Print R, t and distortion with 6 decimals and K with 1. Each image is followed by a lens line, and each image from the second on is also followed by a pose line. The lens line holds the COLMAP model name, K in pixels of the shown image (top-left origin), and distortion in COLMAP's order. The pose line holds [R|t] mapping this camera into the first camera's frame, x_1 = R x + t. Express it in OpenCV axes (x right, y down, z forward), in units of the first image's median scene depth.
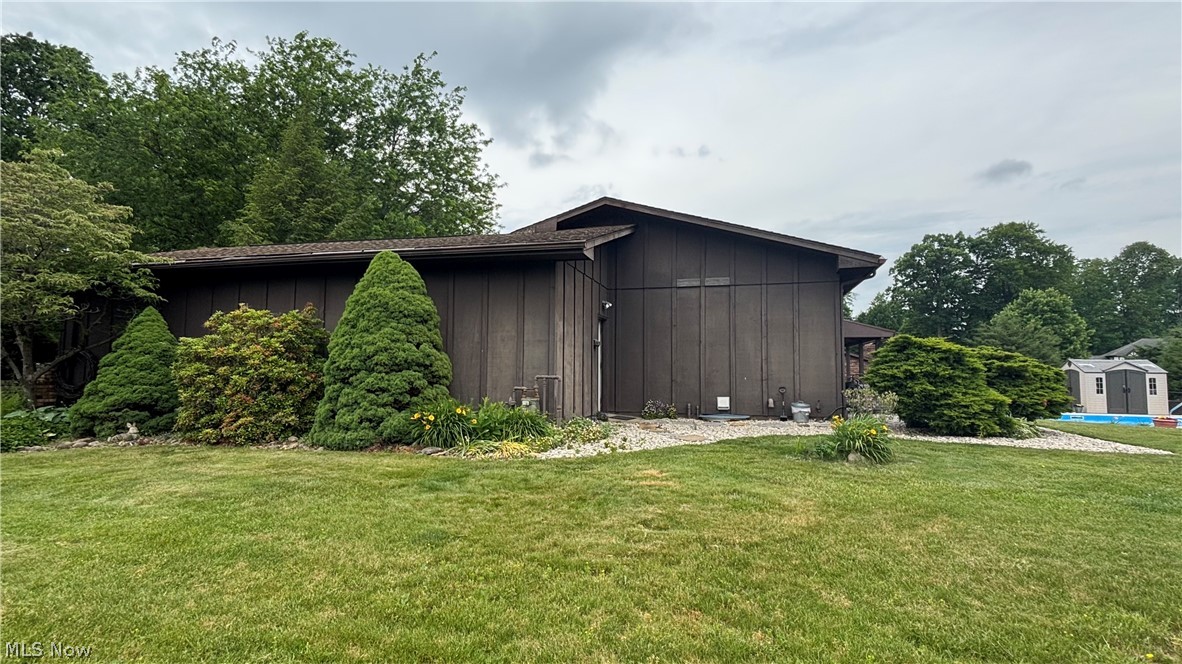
lens RADIAL K [[579.7, 0, 586.1], [0, 579.7, 326.9], [0, 0, 1]] dist [0.005205, -0.001028]
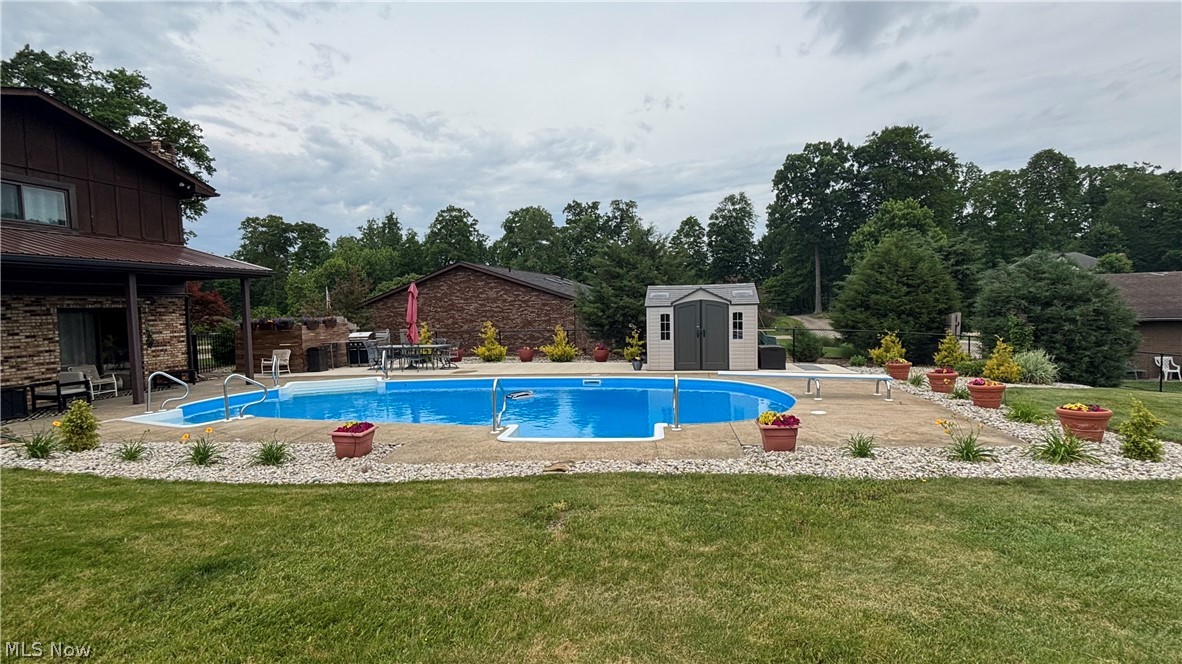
lens RADIAL K [[579.7, 0, 592.4], [0, 579.7, 337.0], [0, 0, 1]] dist [0.005205, -0.001028]
pose [[0.997774, -0.037954, 0.054826, 0.266592], [0.030400, 0.990705, 0.132587, 0.009301], [-0.059348, -0.130625, 0.989654, 0.134393]]
